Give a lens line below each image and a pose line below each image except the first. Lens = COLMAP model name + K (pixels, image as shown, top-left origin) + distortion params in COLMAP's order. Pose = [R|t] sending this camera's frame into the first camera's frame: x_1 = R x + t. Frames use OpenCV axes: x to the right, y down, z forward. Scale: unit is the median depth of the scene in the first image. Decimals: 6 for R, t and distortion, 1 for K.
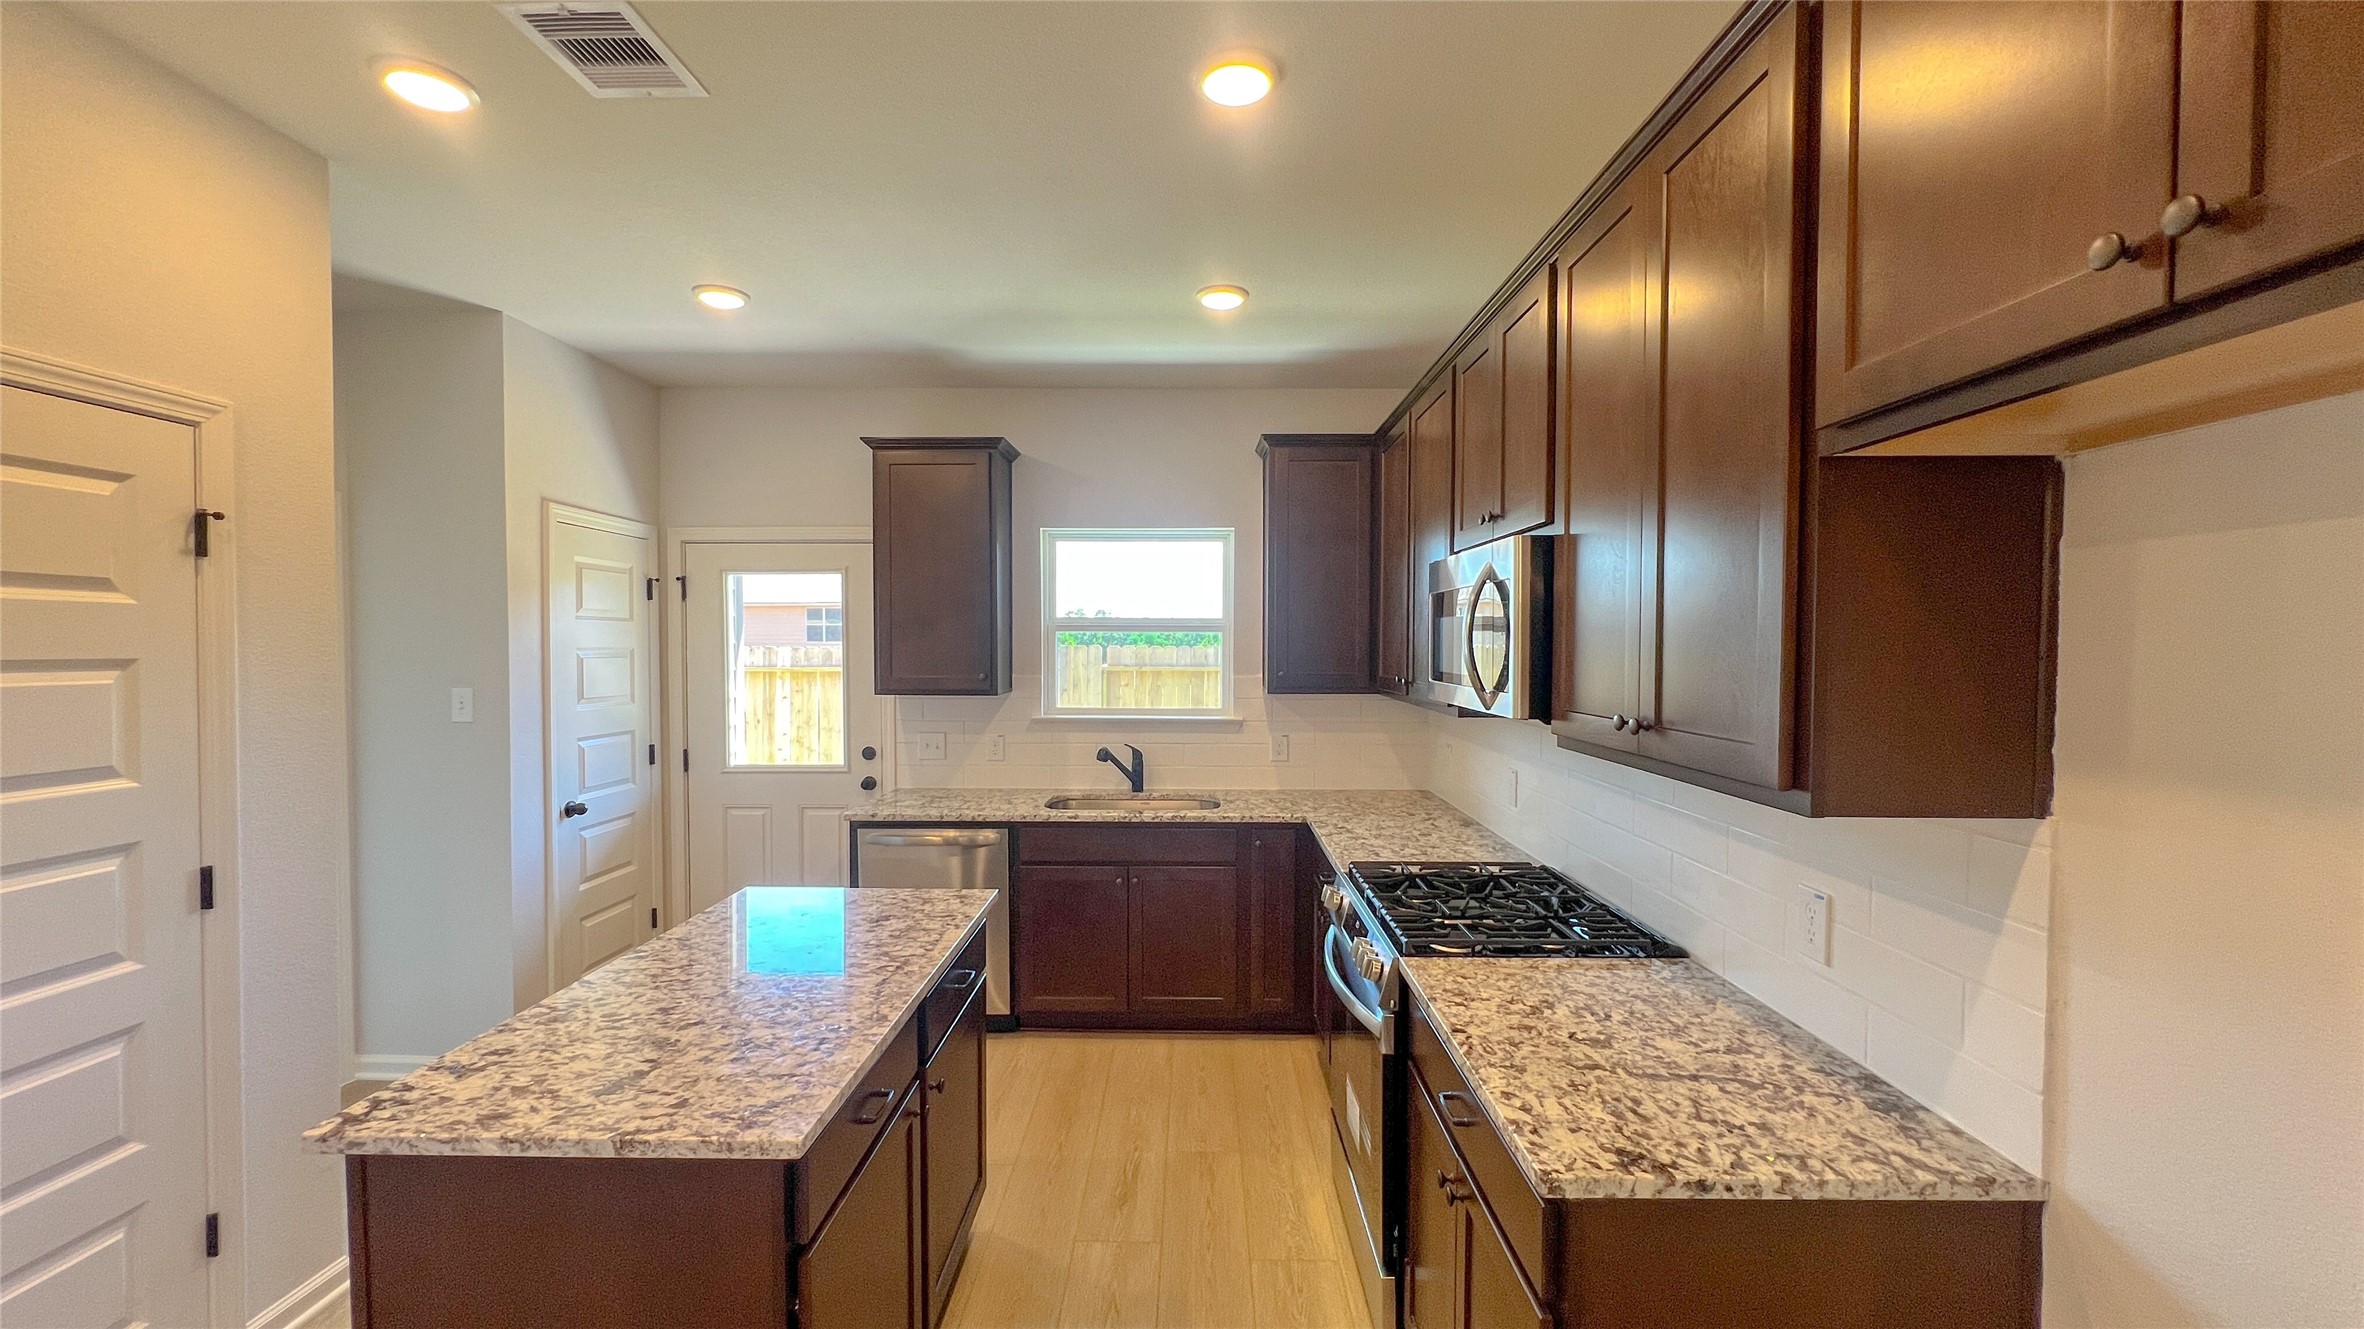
lens RADIAL K [[948.3, 0, 1182.0], [0, 948.3, 664.5], [0, 0, 1]] dist [-0.000637, -0.000092]
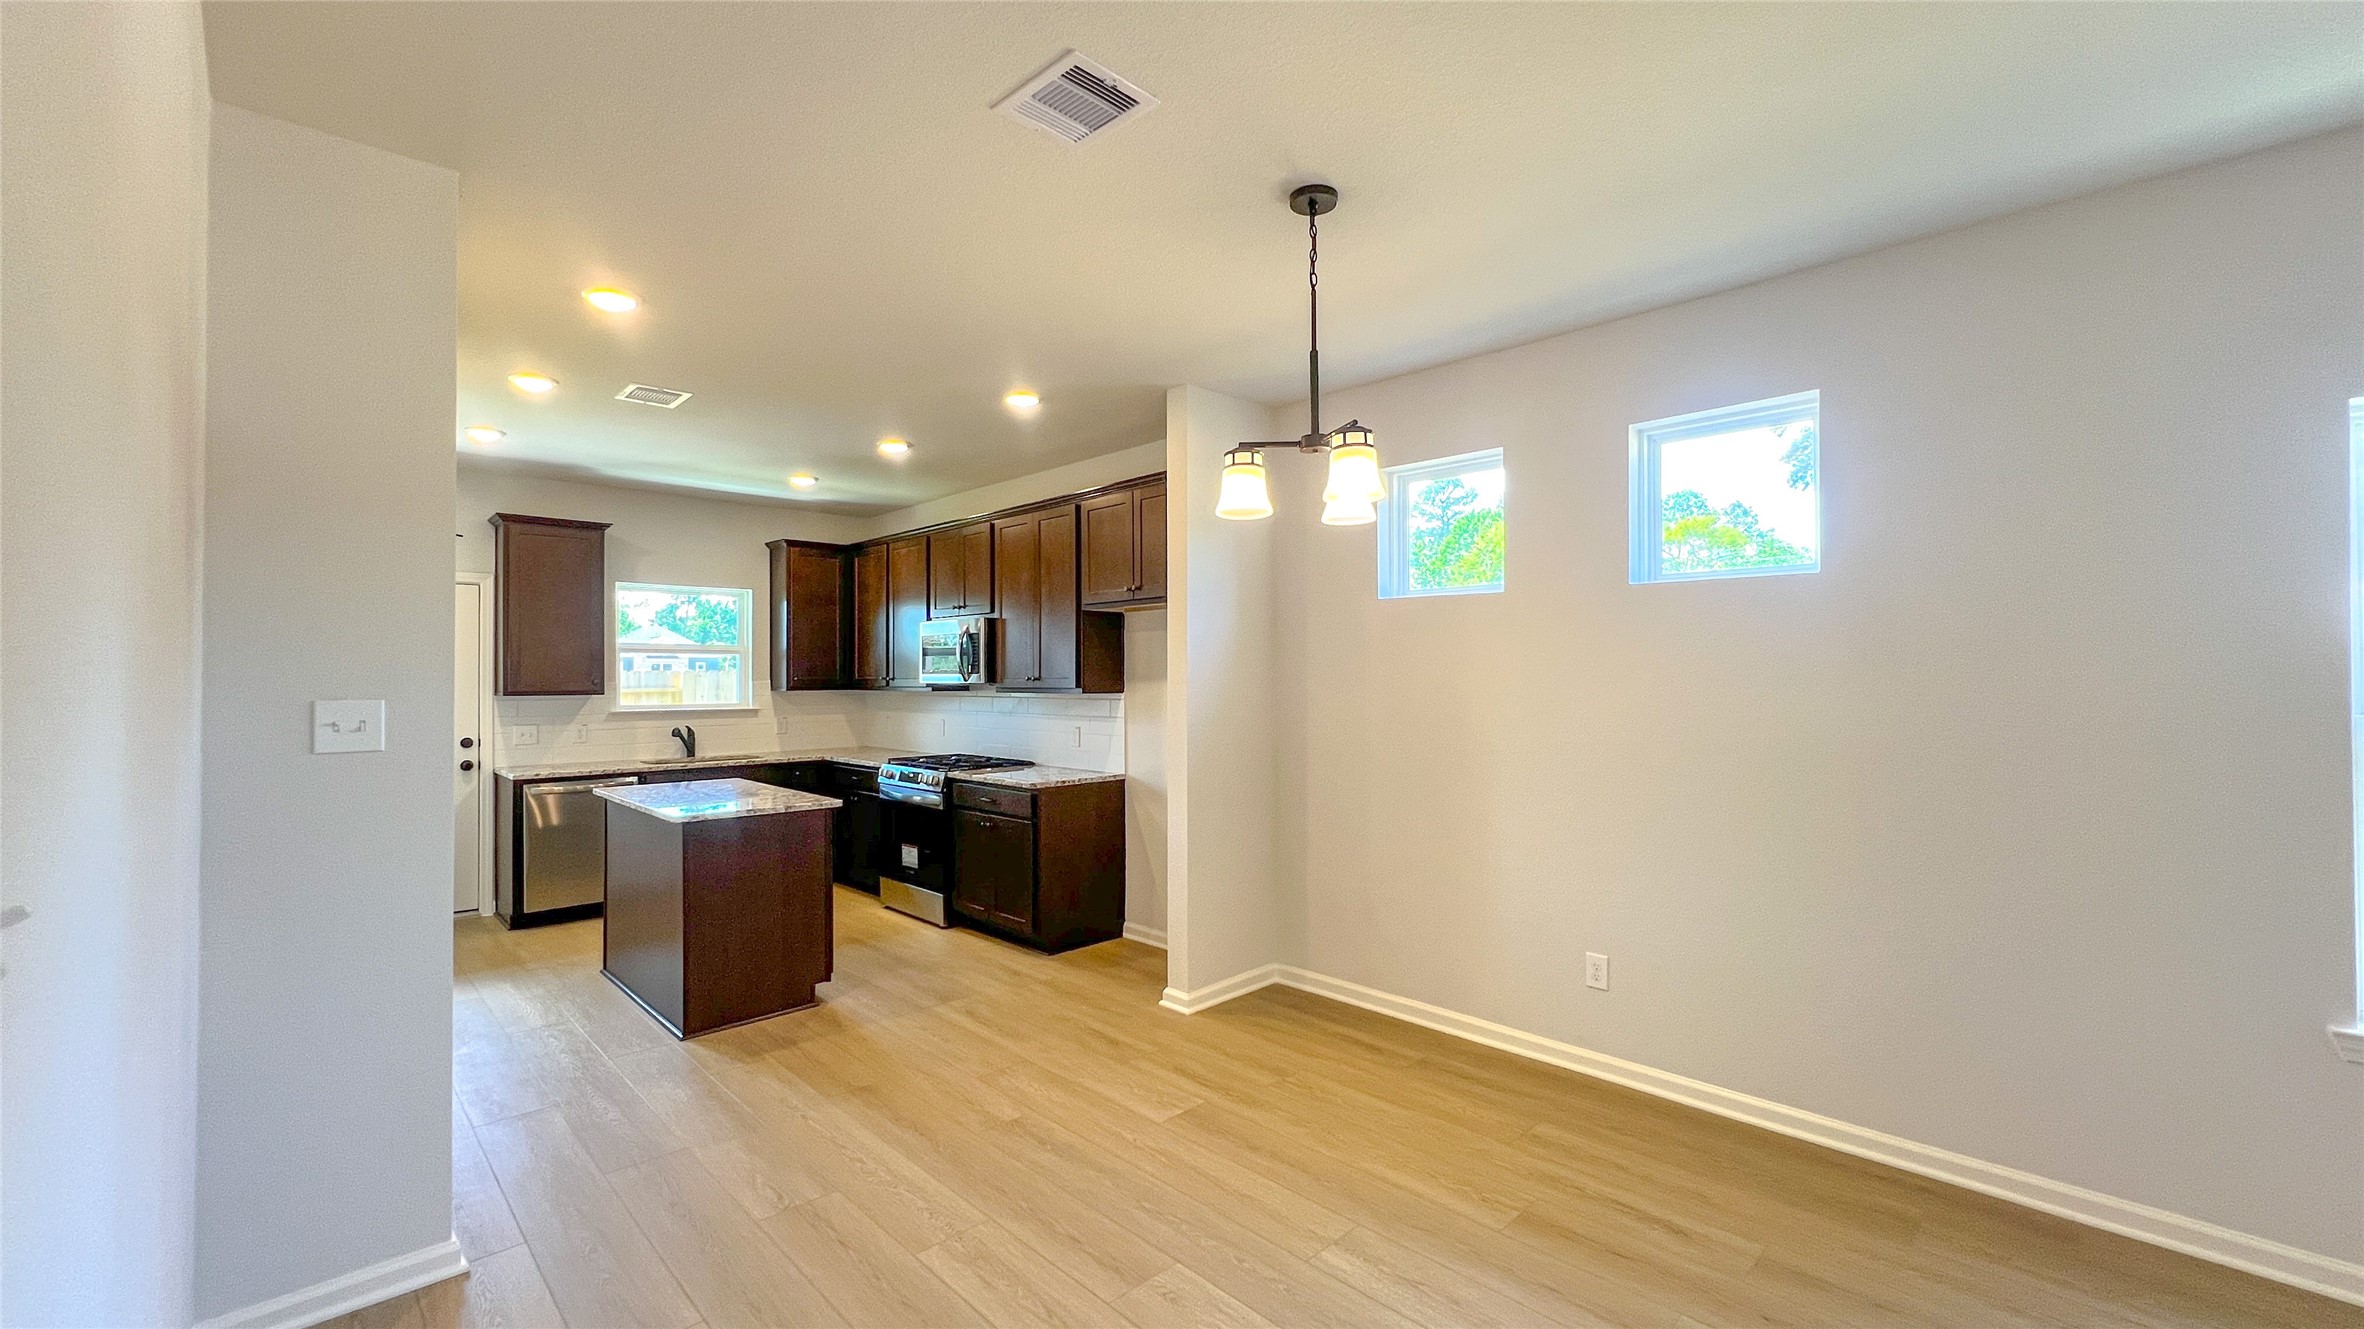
lens RADIAL K [[948.3, 0, 1182.0], [0, 948.3, 664.5], [0, 0, 1]] dist [-0.000637, -0.000092]
pose [[0.704976, 0.004551, 0.709217, -0.667526], [0.022735, 0.999320, -0.029012, 0.053461], [-0.708867, 0.036577, 0.704393, -0.759998]]
